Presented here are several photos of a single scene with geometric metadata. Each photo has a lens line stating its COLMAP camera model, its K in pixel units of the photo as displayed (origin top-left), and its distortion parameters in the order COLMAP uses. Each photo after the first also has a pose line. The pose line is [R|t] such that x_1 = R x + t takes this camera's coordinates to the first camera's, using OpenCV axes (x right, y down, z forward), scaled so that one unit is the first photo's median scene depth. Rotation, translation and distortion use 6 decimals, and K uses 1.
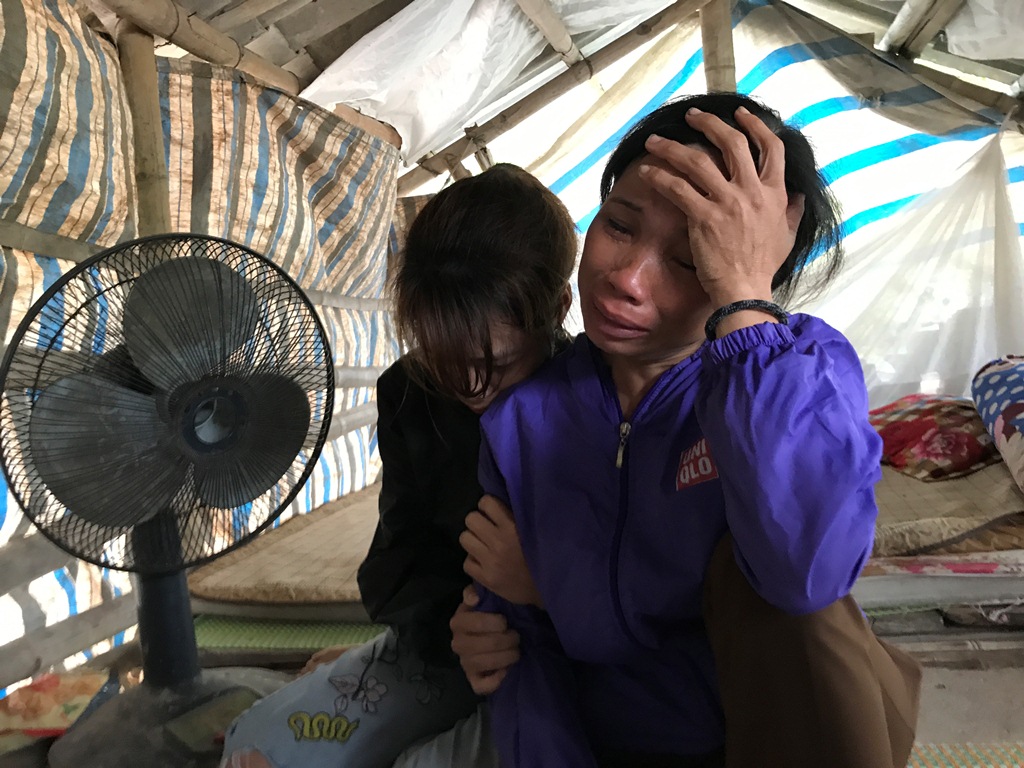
lens RADIAL K [[833.4, 0, 512.0], [0, 833.4, 384.0], [0, 0, 1]] dist [0.012445, -0.005522]
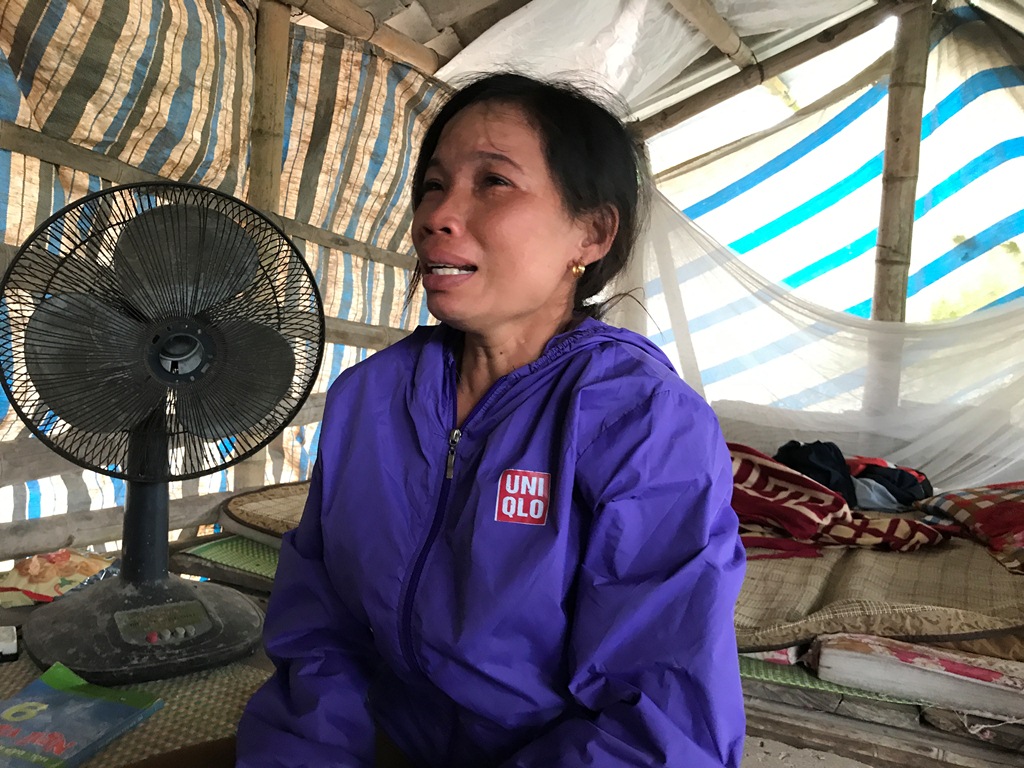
lens RADIAL K [[831.0, 0, 512.1], [0, 831.0, 388.8], [0, 0, 1]] dist [0.002944, 0.007770]
pose [[0.955375, 0.180384, -0.233925, 0.178911], [-0.176190, 0.983588, 0.038887, -0.017490], [0.237101, 0.004064, 0.971477, 0.019200]]
